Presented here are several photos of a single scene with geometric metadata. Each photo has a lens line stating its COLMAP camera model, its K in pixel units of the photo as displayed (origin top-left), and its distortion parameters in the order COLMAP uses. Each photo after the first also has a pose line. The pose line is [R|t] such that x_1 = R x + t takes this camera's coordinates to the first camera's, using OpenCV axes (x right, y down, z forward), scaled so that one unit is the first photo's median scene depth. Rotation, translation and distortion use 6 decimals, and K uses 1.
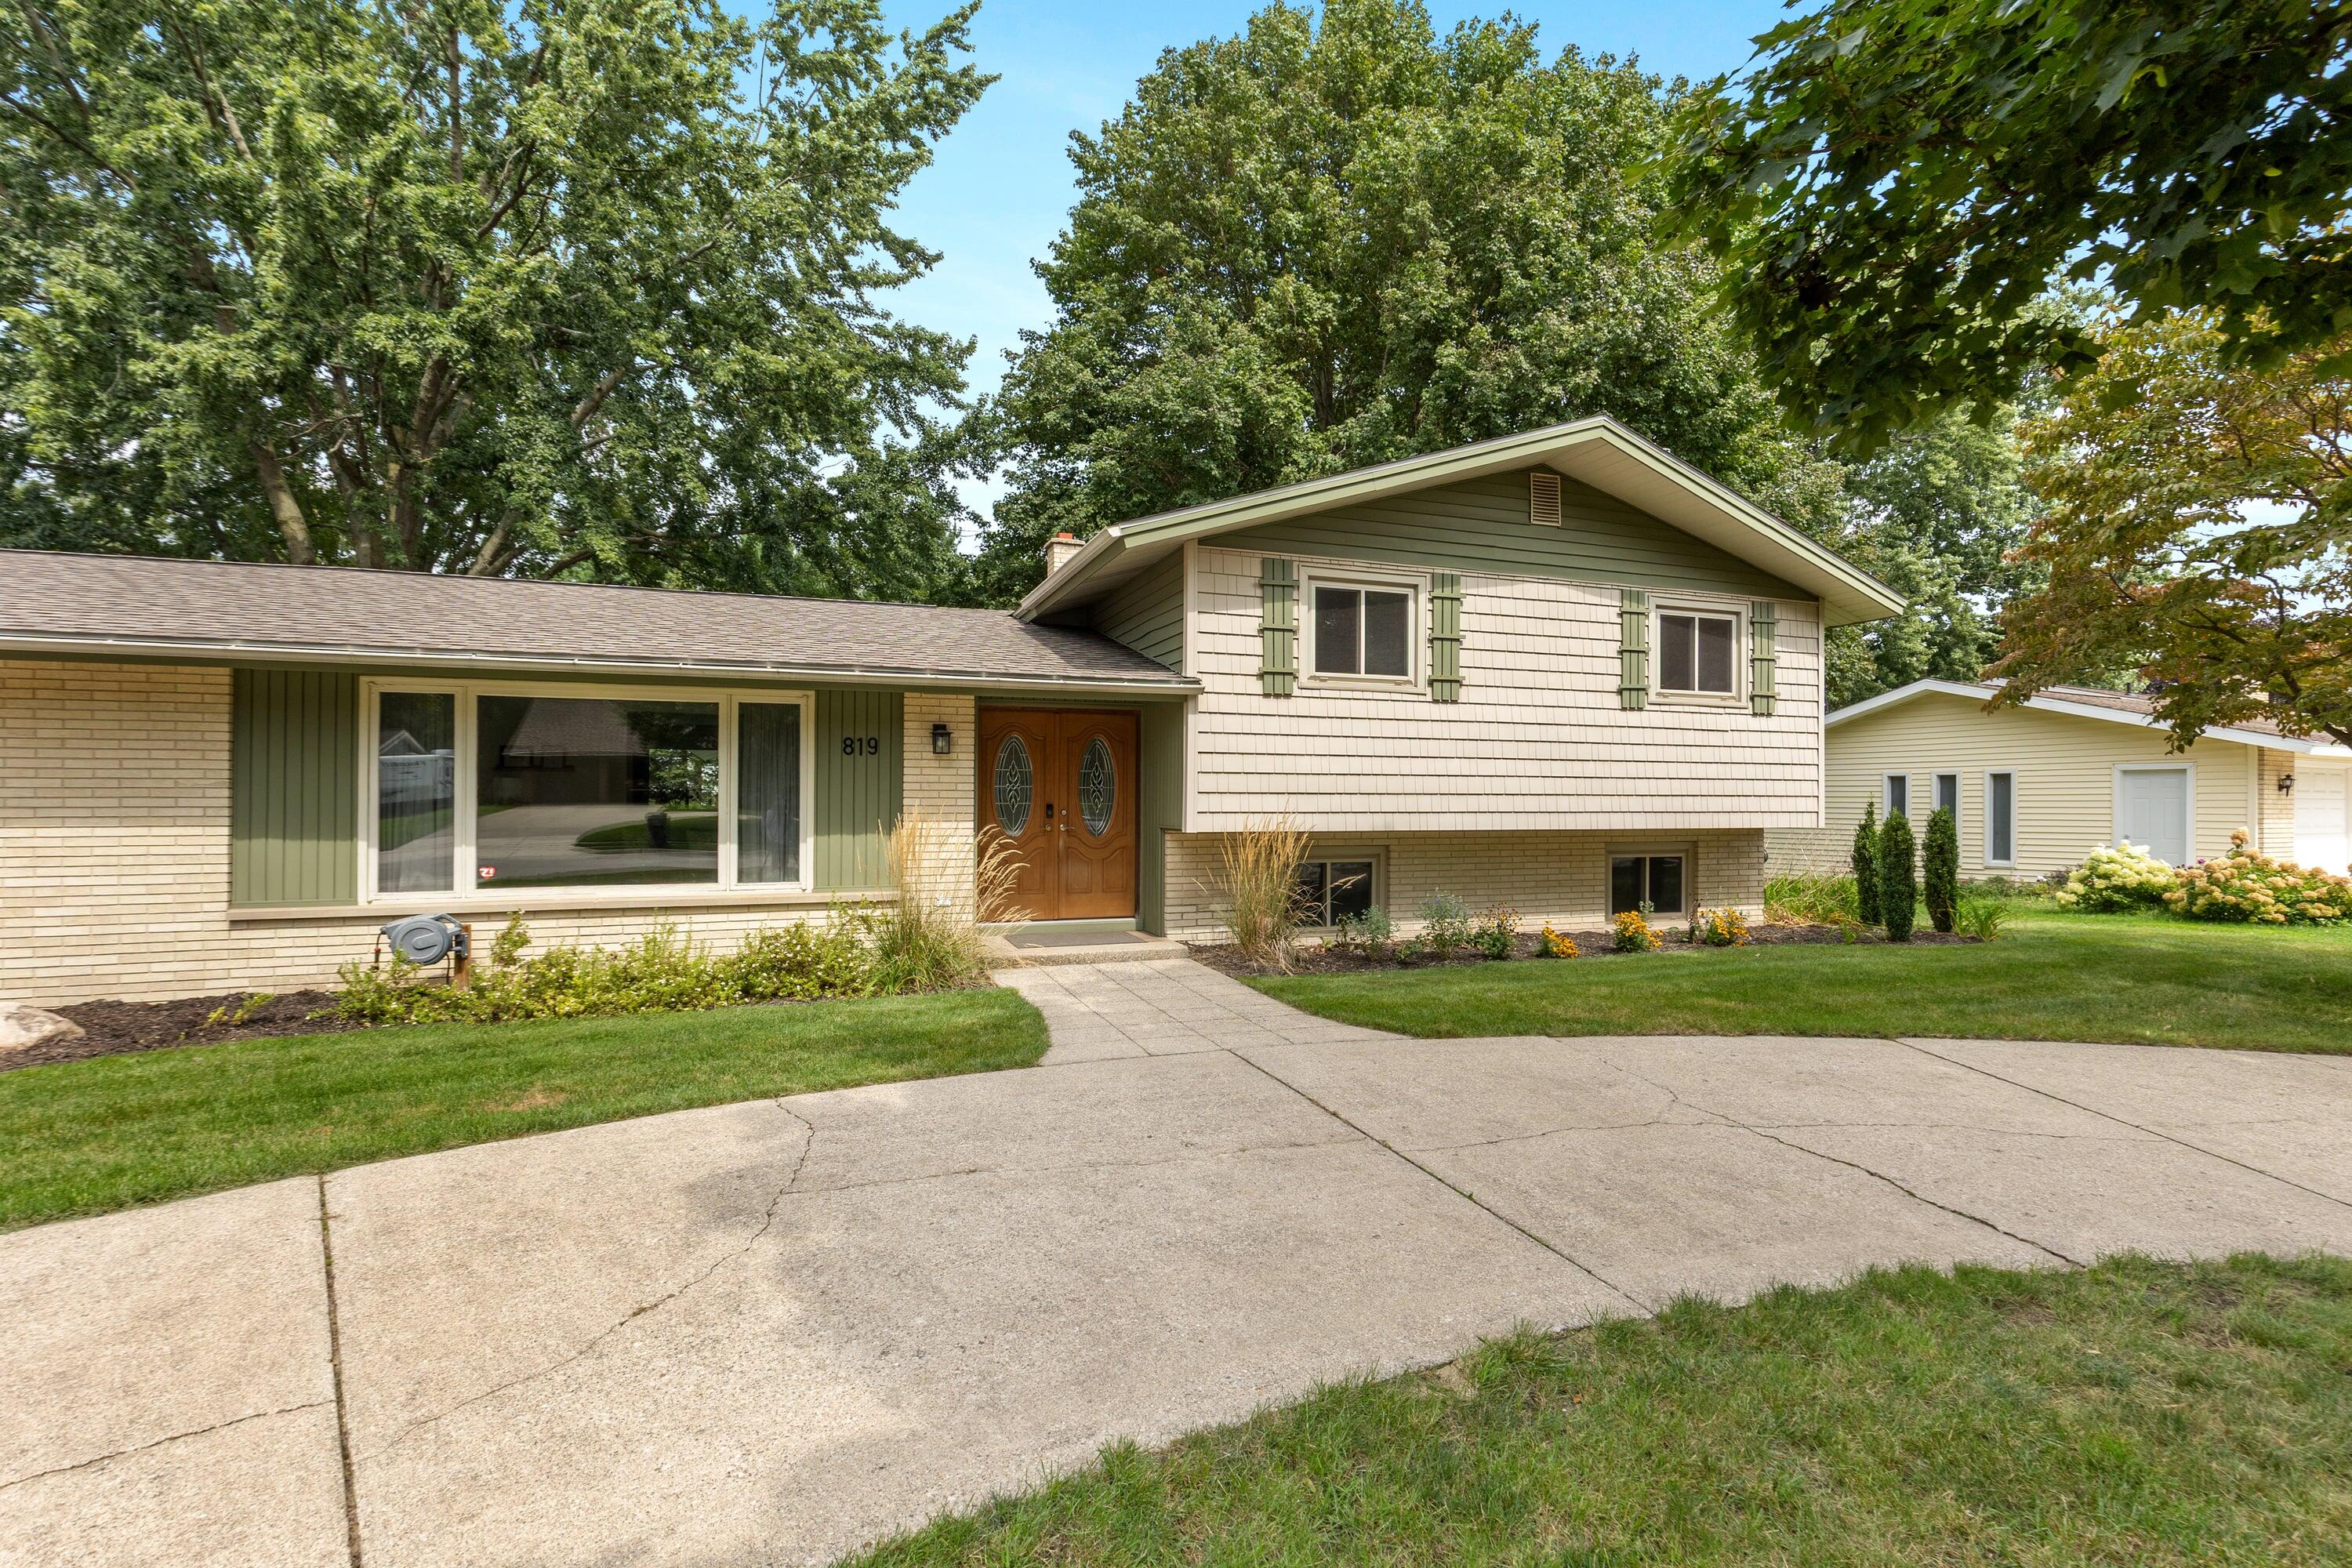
lens RADIAL K [[1088.9, 0, 1184.3], [0, 1088.9, 775.4], [0, 0, 1]] dist [-0.021139, -0.000202]
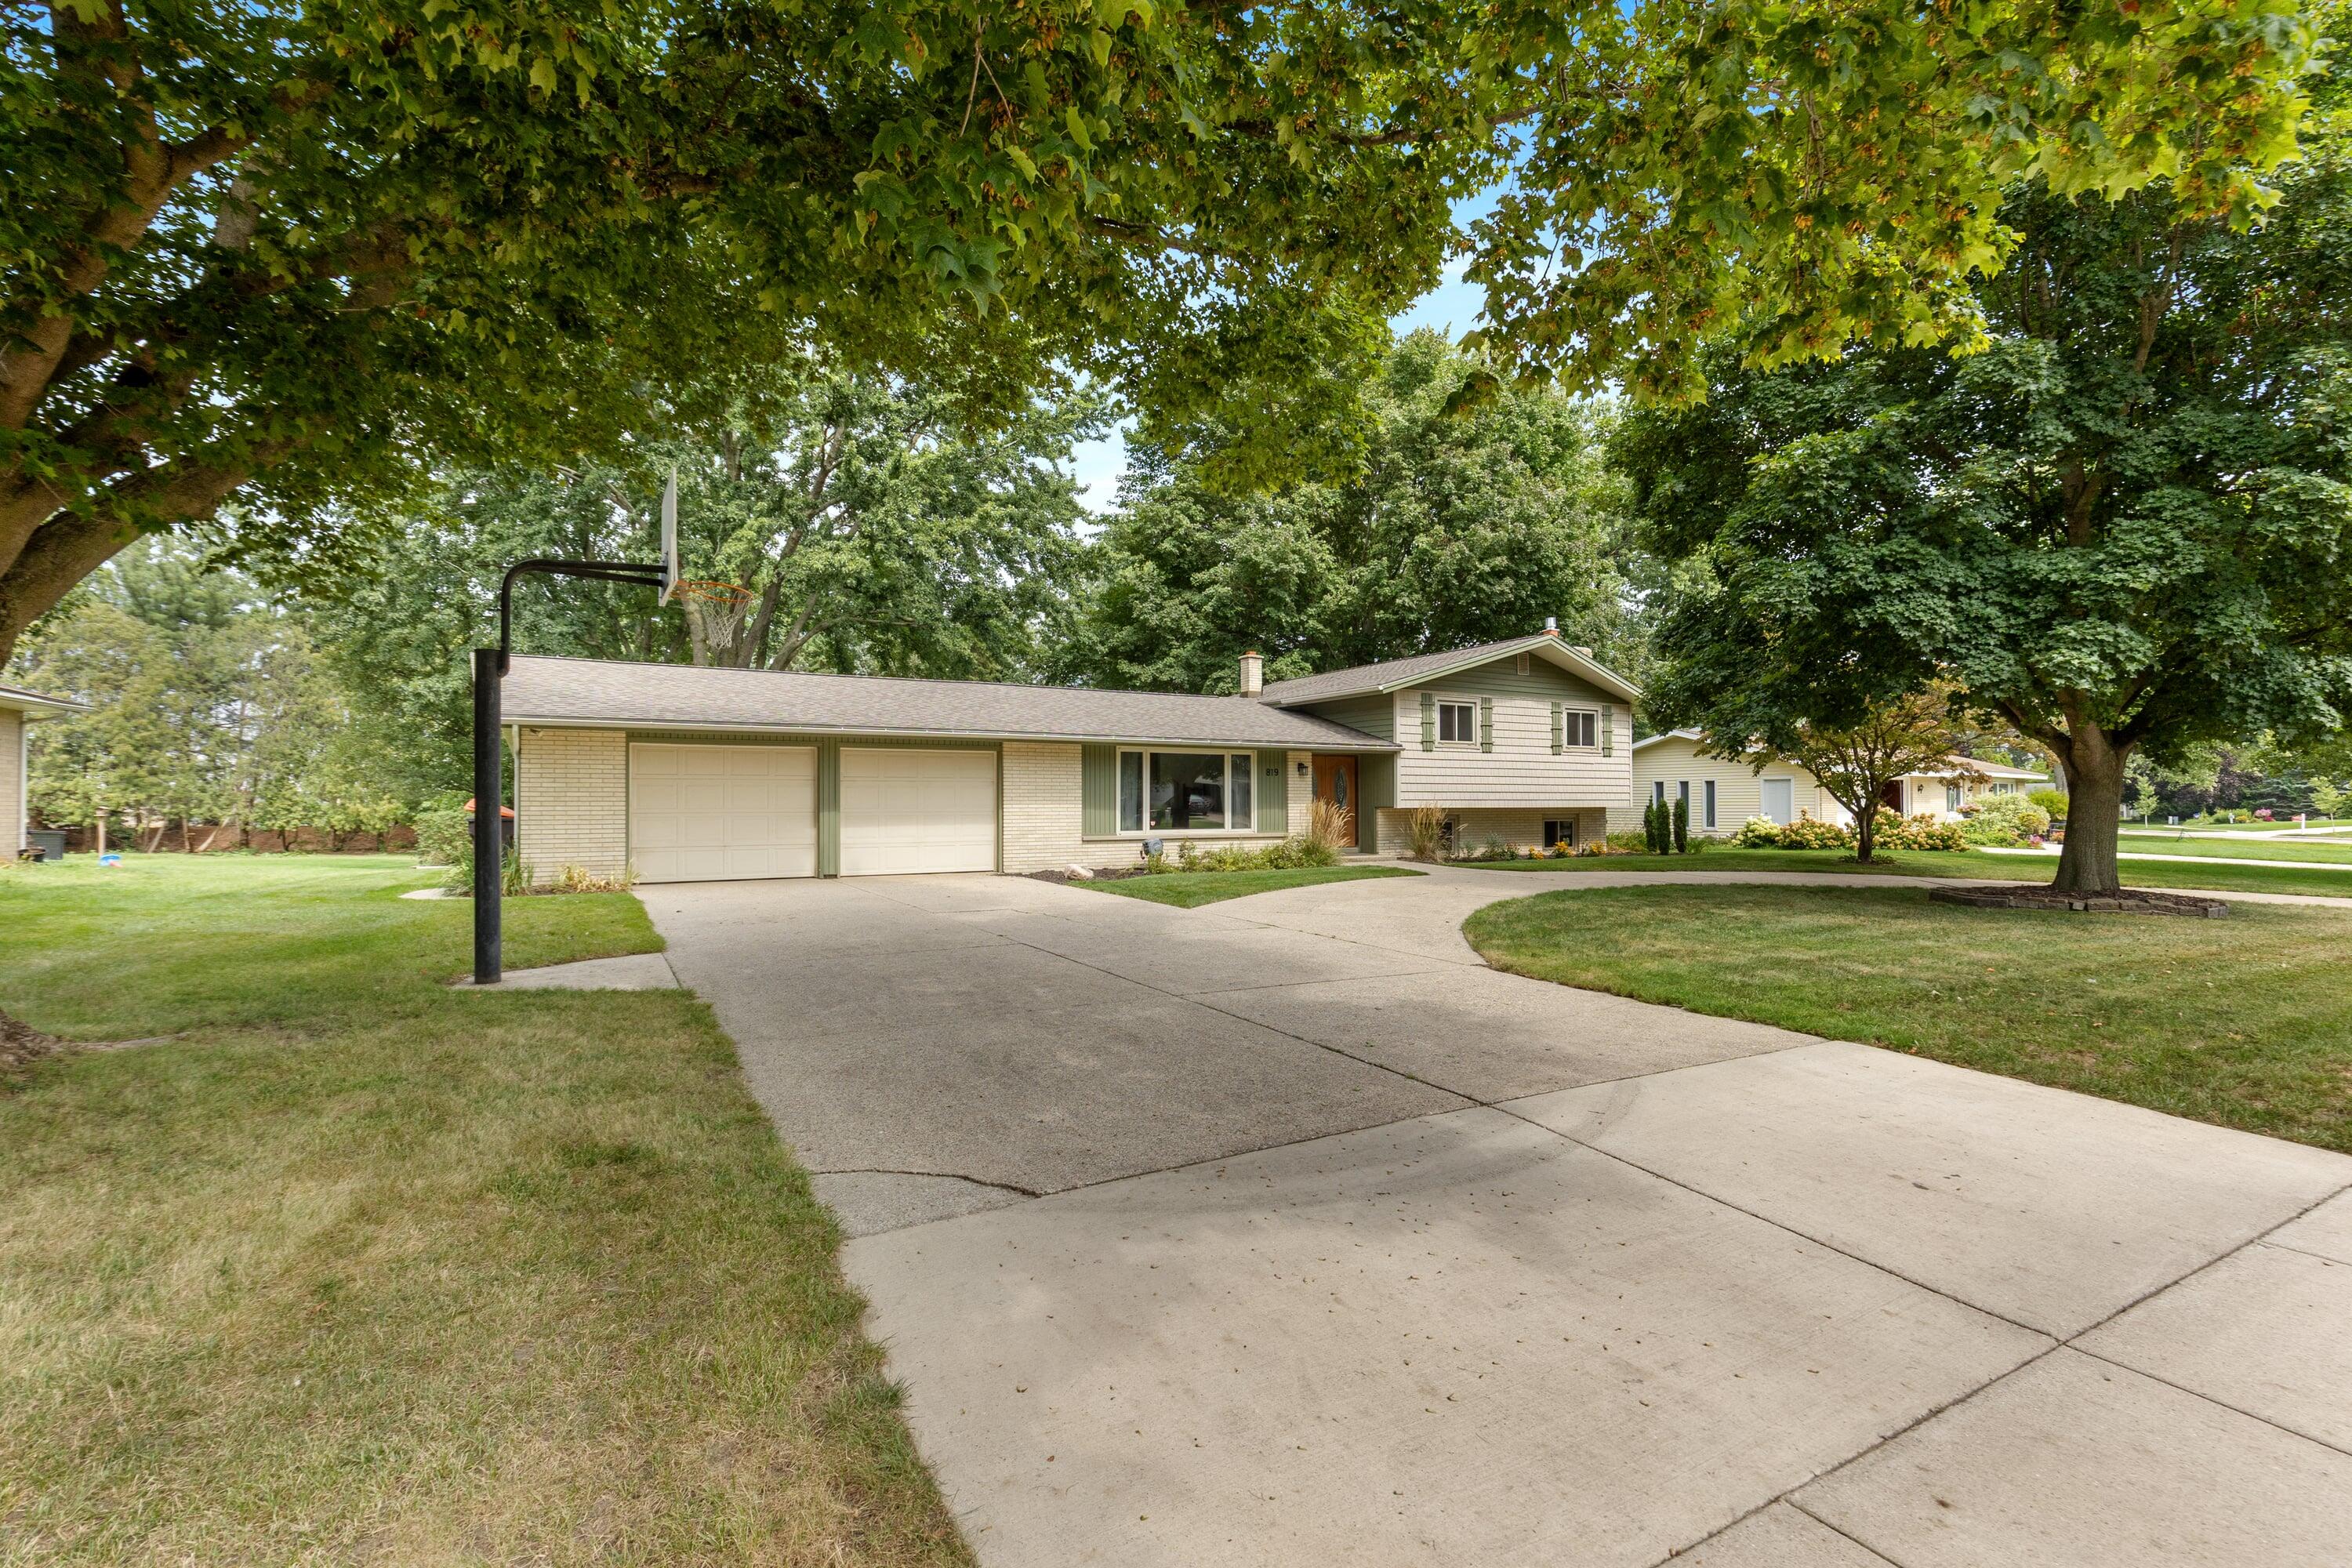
lens RADIAL K [[1037.9, 0, 1177.4], [0, 1037.9, 760.3], [0, 0, 1]] dist [-0.042345, 0.000068]
pose [[0.987968, 0.002107, 0.154642, -0.712045], [0.000971, 0.999803, -0.019829, -0.006636], [-0.154653, 0.019740, 0.987772, -1.021853]]
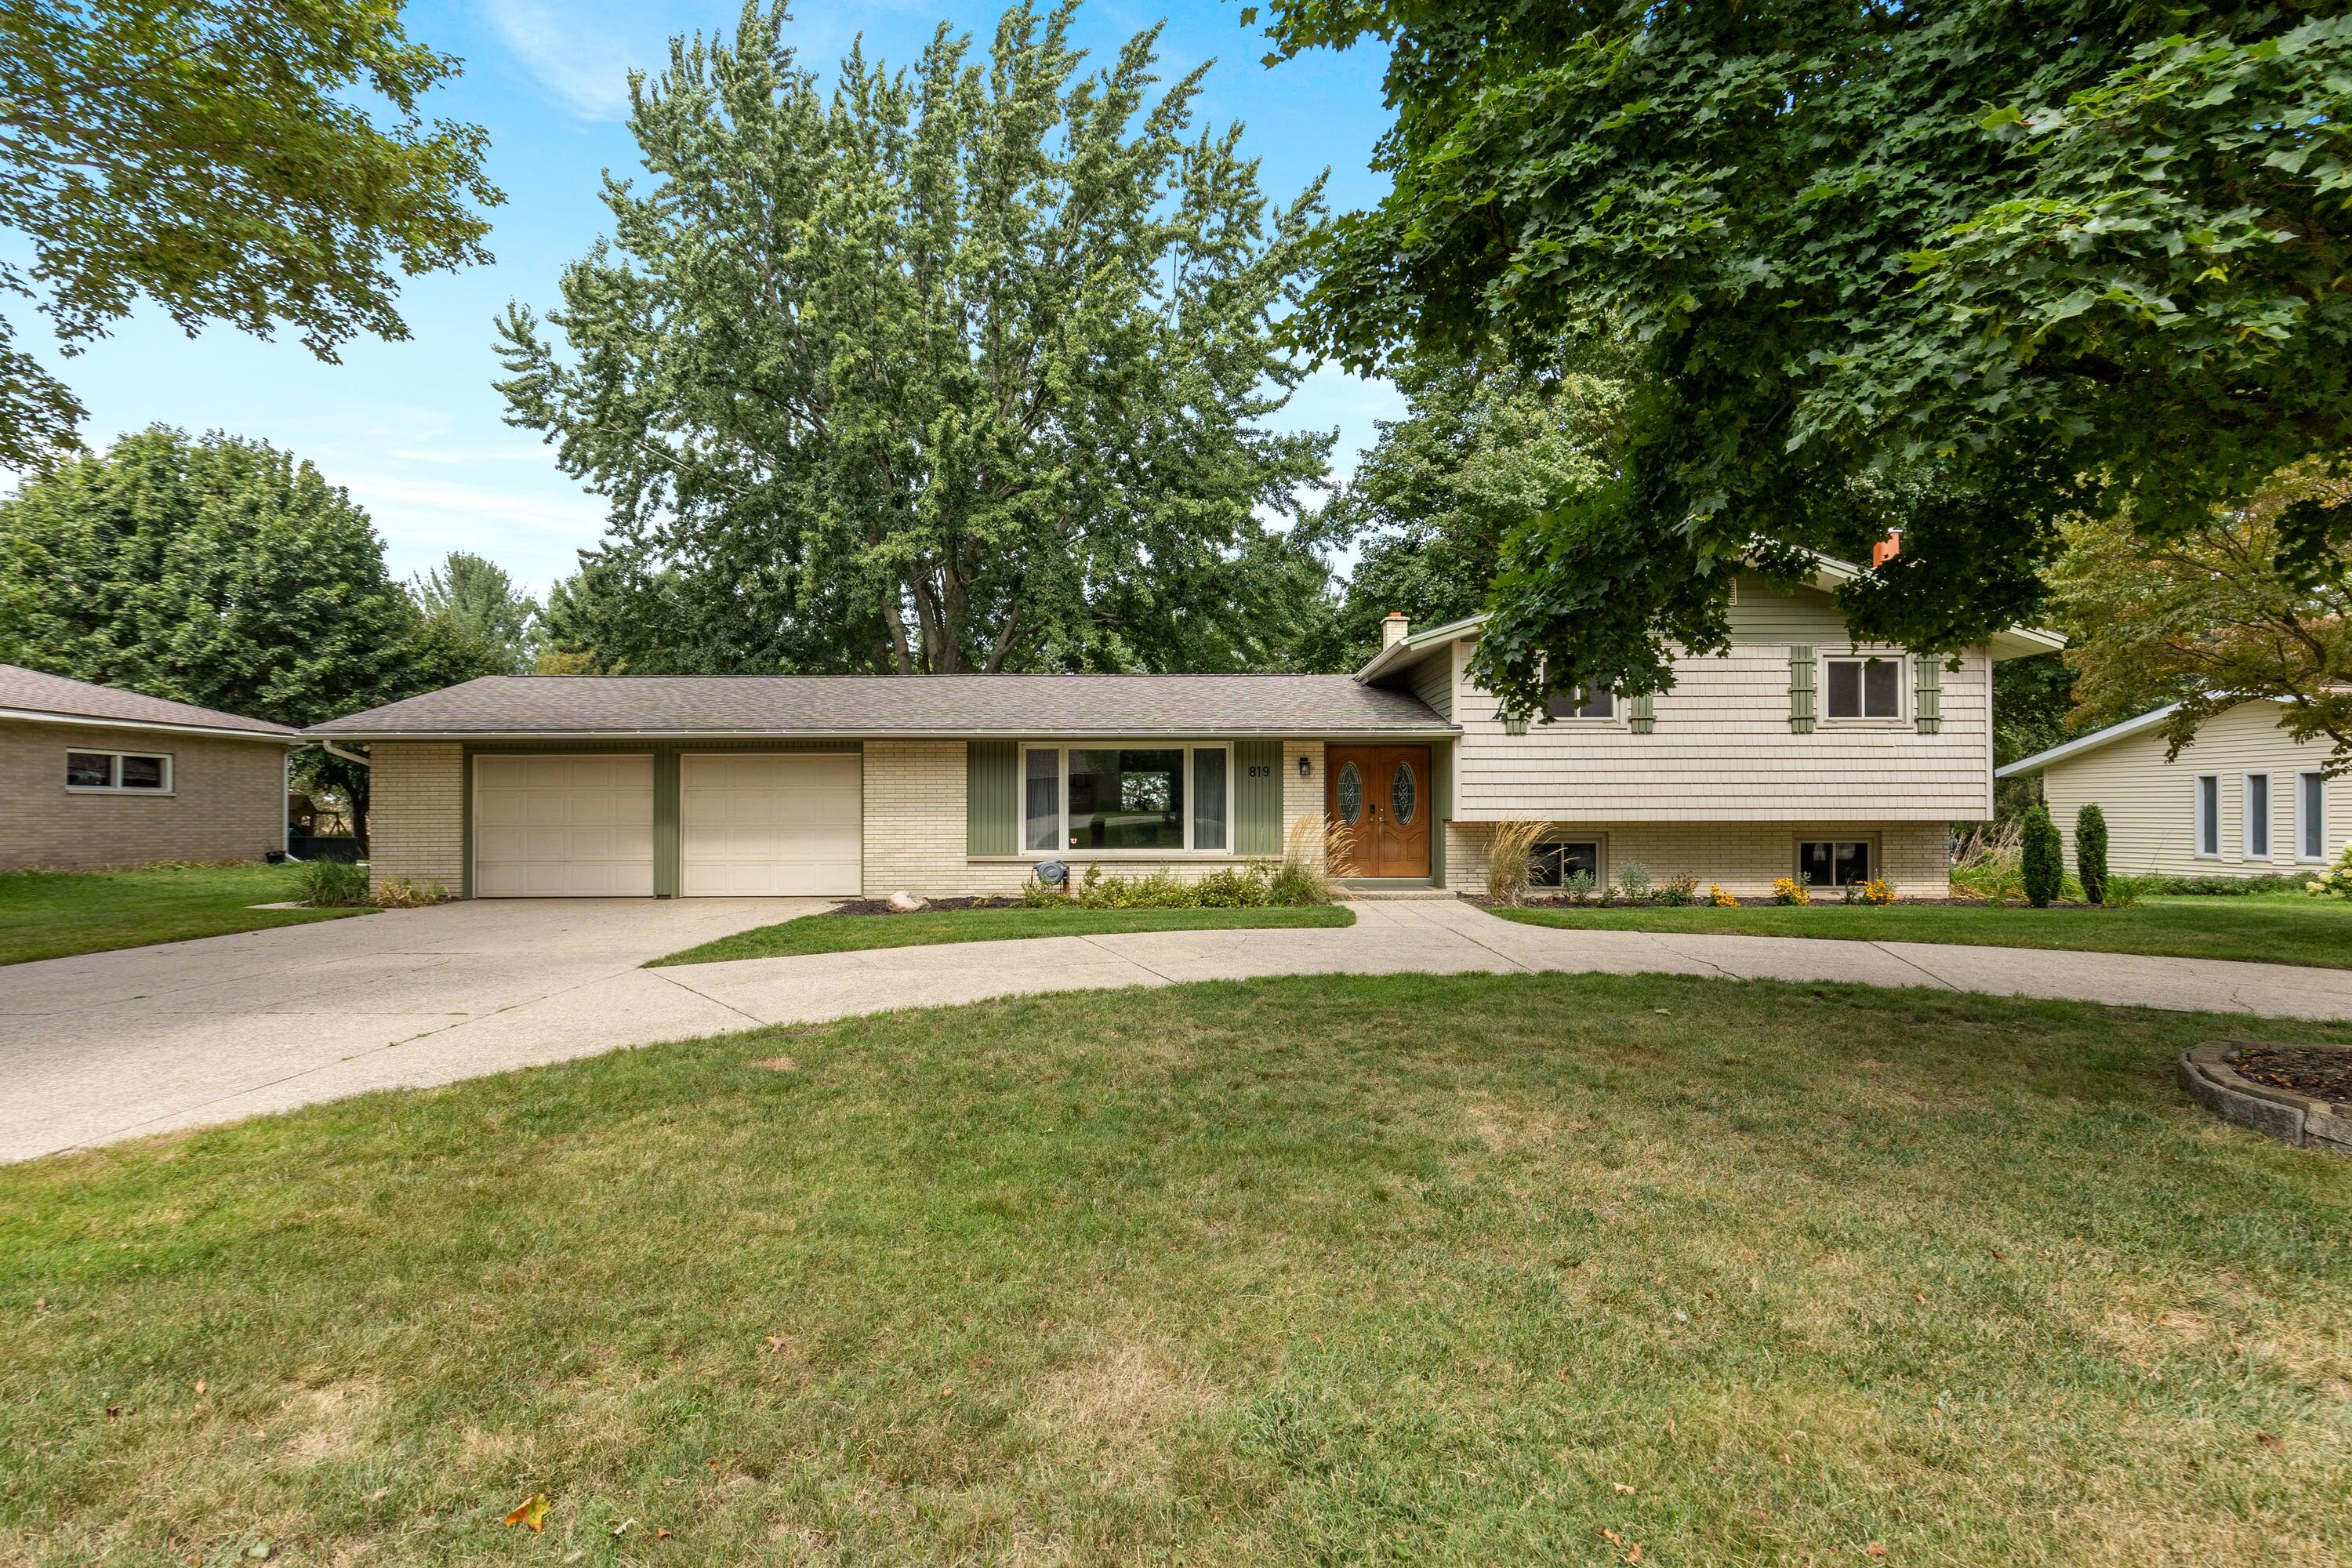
lens RADIAL K [[1057.5, 0, 1181.6], [0, 1057.5, 789.0], [0, 0, 1]] dist [0.000758, 0.000394]
pose [[0.937756, -0.010801, -0.347126, 0.142892], [0.012741, 0.999913, 0.003306, -0.004898], [0.347060, -0.007523, 0.937813, -0.520903]]
